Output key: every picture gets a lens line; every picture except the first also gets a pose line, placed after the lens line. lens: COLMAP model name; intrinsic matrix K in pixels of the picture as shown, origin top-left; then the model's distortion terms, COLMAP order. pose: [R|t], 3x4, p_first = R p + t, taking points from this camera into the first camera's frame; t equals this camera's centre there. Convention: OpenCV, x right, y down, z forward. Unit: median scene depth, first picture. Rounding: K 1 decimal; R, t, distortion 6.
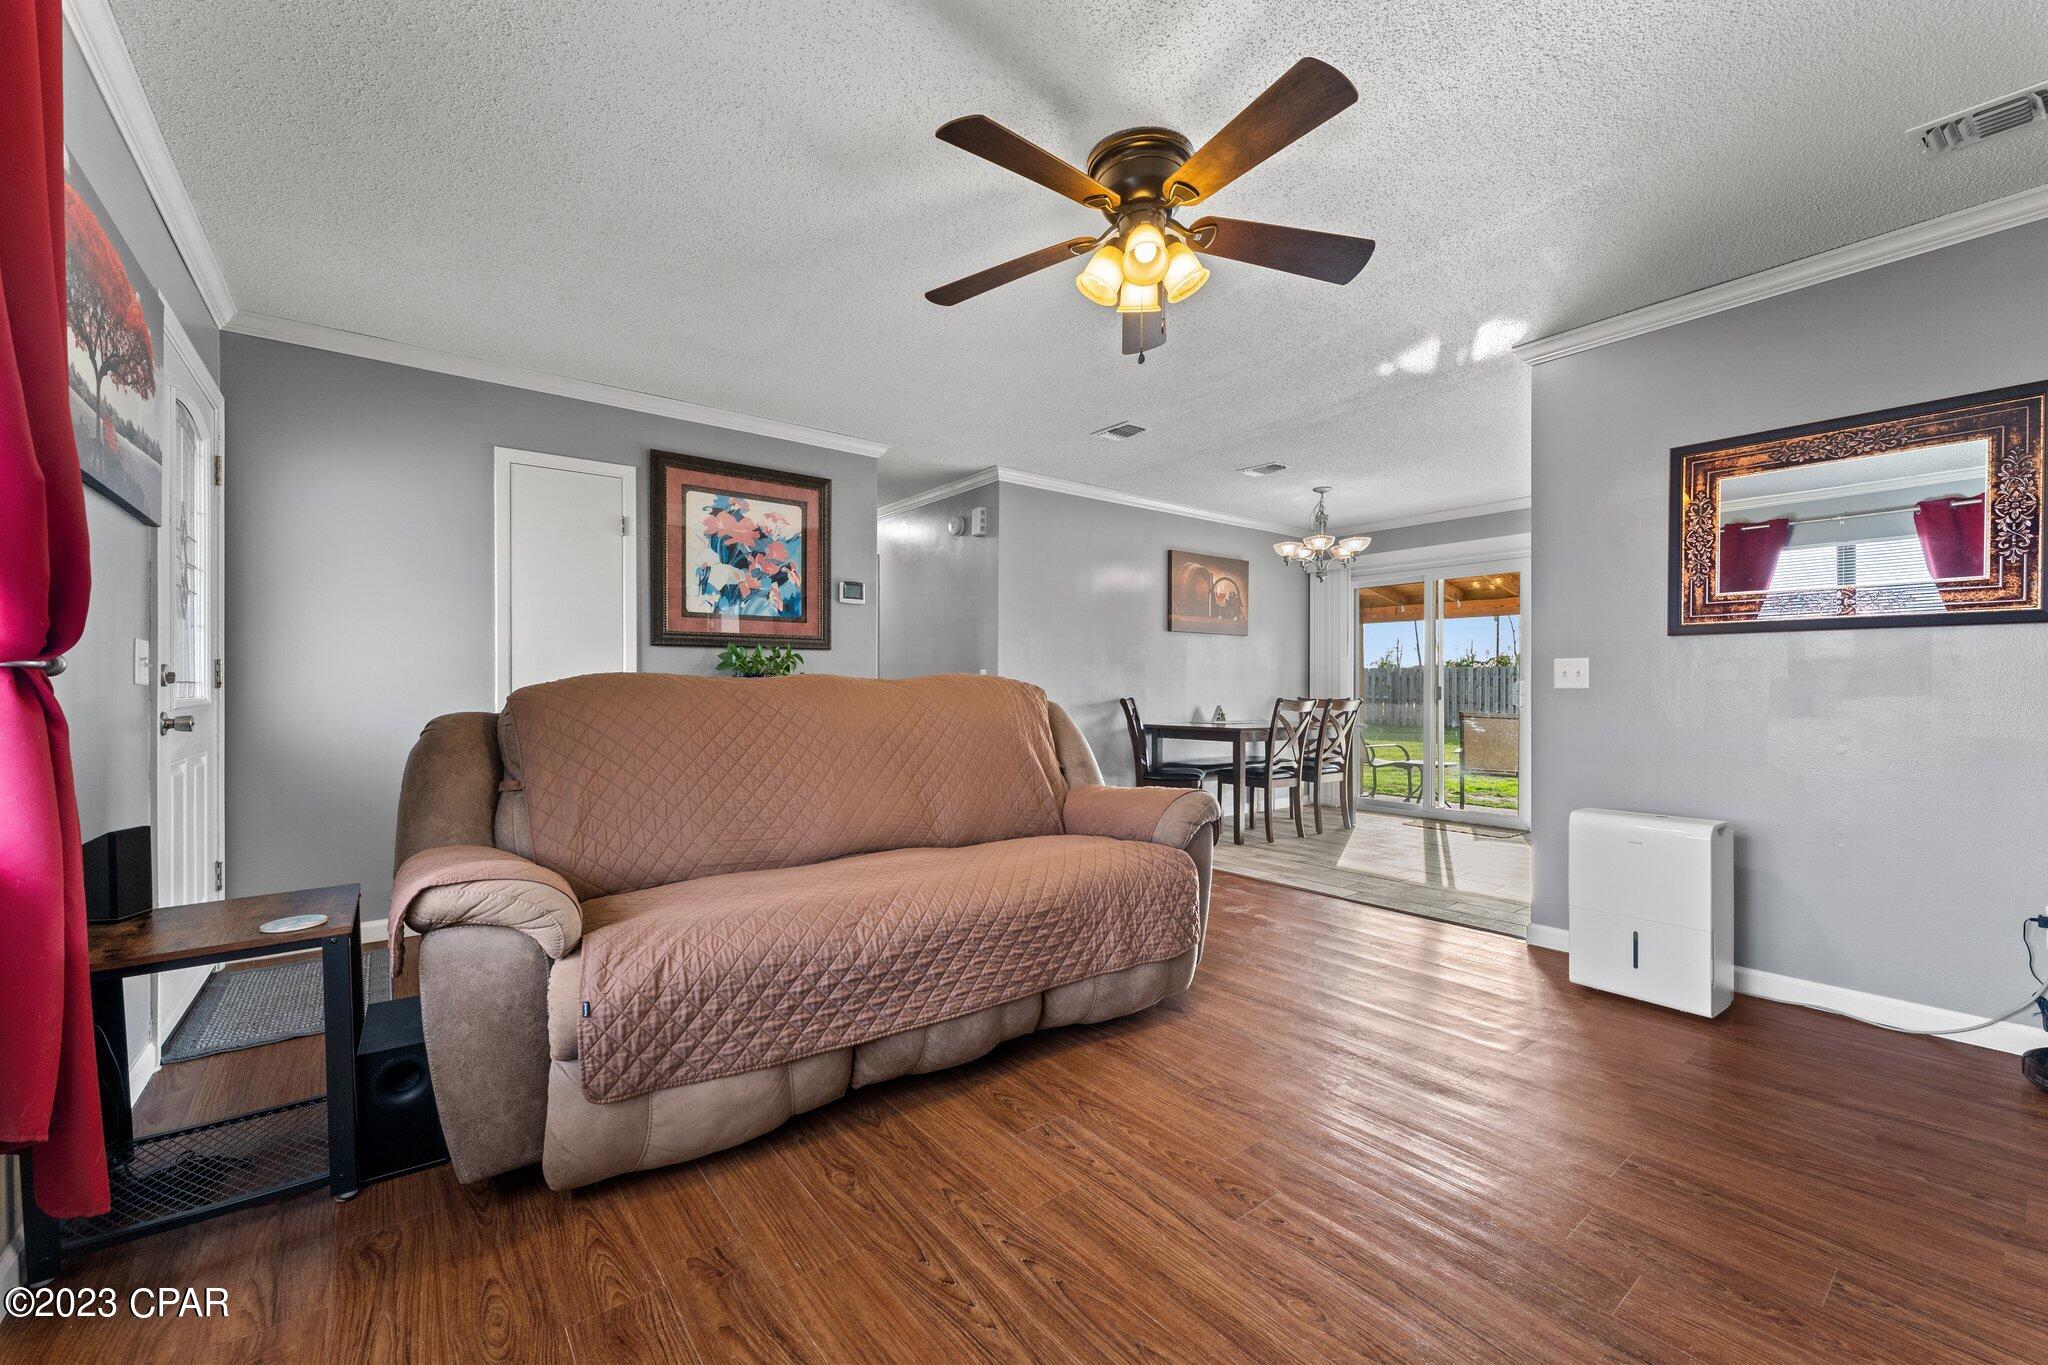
lens RADIAL K [[816.6, 0, 1019.4], [0, 816.6, 683.1], [0, 0, 1]] dist [0.000925, -0.000259]
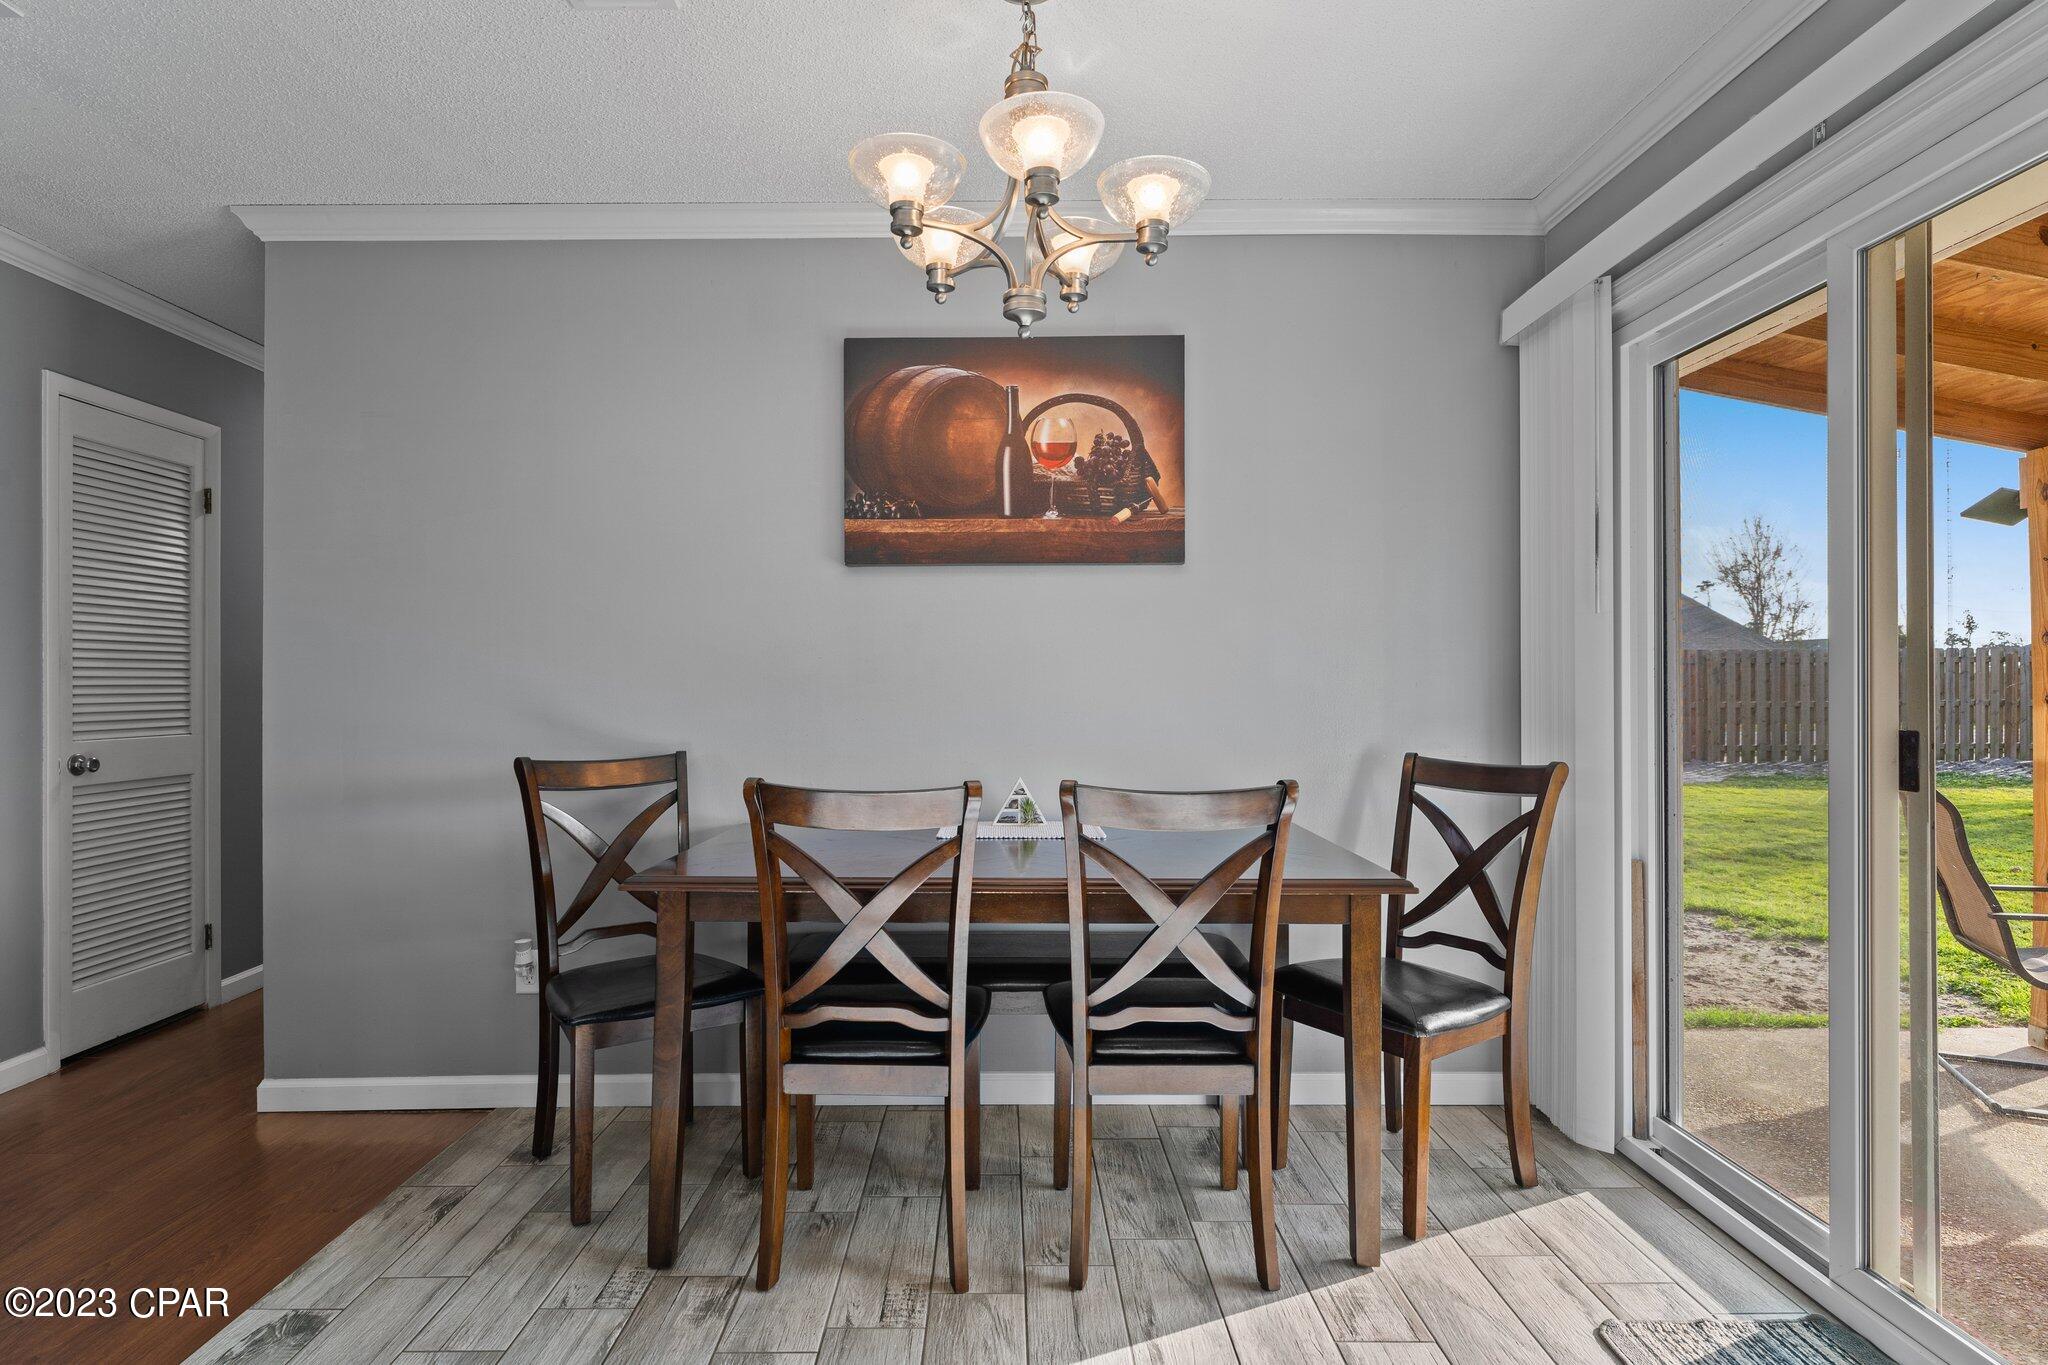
lens RADIAL K [[1080.9, 0, 1016.0], [0, 1080.9, 694.6], [0, 0, 1]] dist [0.000495, 0.000249]
pose [[0.795223, -0.000248, -0.606317, 0.750217], [0.005538, 0.999961, 0.006854, -0.013792], [0.606291, -0.008808, 0.795194, 0.942719]]
